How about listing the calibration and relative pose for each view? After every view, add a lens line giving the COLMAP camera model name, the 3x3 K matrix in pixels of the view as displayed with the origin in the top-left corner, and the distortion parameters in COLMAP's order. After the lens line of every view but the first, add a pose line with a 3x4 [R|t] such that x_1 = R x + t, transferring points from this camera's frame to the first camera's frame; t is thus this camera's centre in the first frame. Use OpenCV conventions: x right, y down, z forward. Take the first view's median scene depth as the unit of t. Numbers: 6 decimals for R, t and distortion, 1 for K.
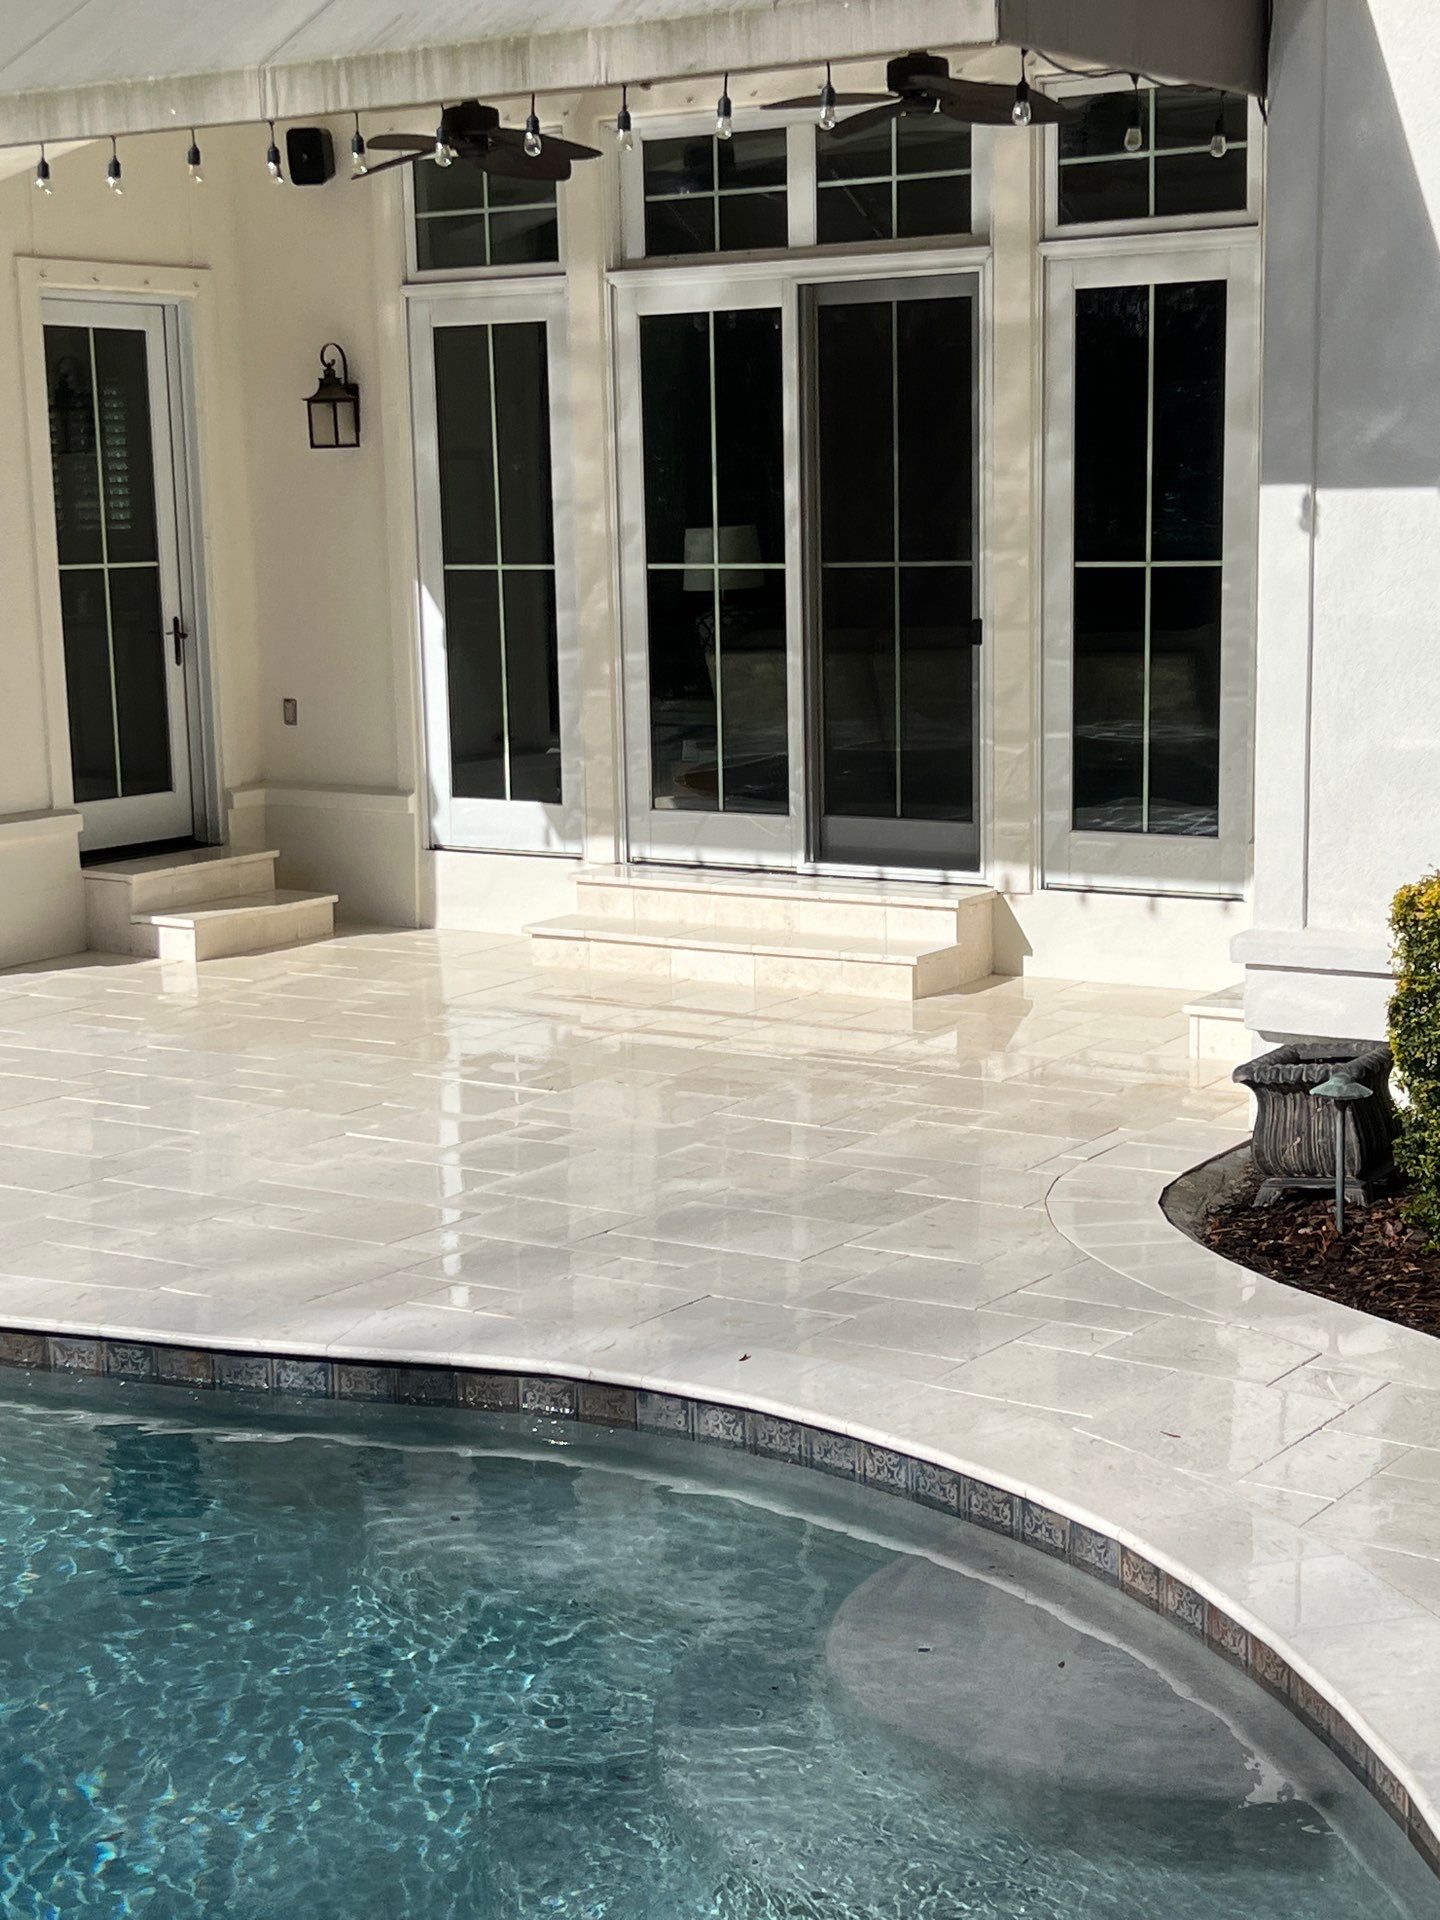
lens RADIAL K [[2902.5, 0, 720.0], [0, 2902.5, 960.0], [0, 0, 1]] dist [0.231971, -0.847094]
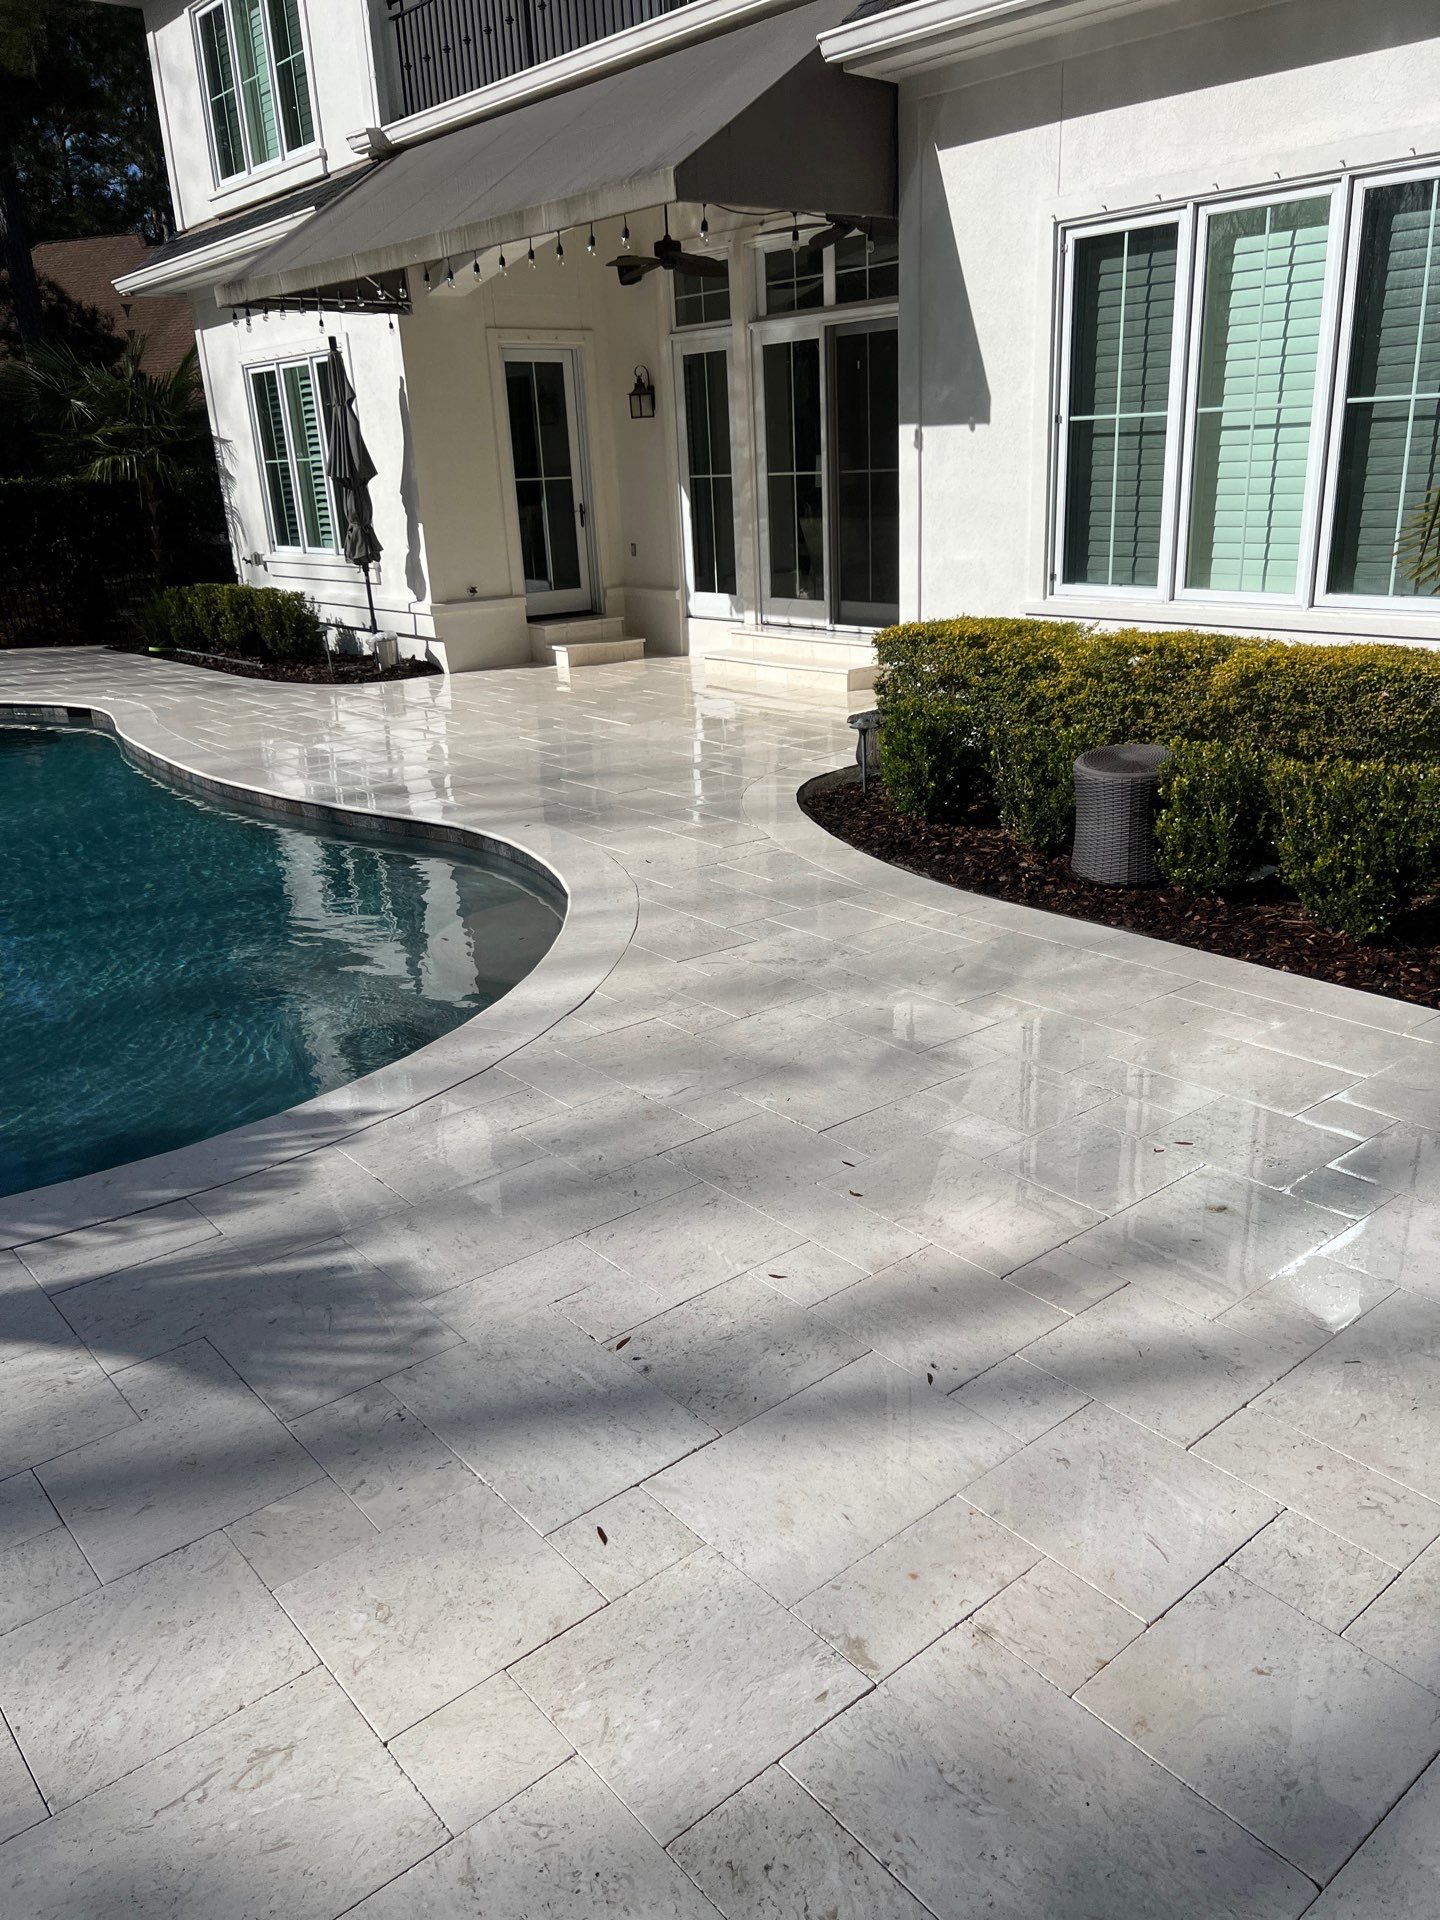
lens RADIAL K [[1448.7, 0, 720.0], [0, 1448.7, 960.0], [0, 0, 1]] dist [0.050297, -0.050531]
pose [[0.955384, 0.083372, -0.283356, 0.255865], [-0.031620, 0.982693, 0.182525, 0.014108], [0.293670, -0.165422, 0.941485, -0.028629]]
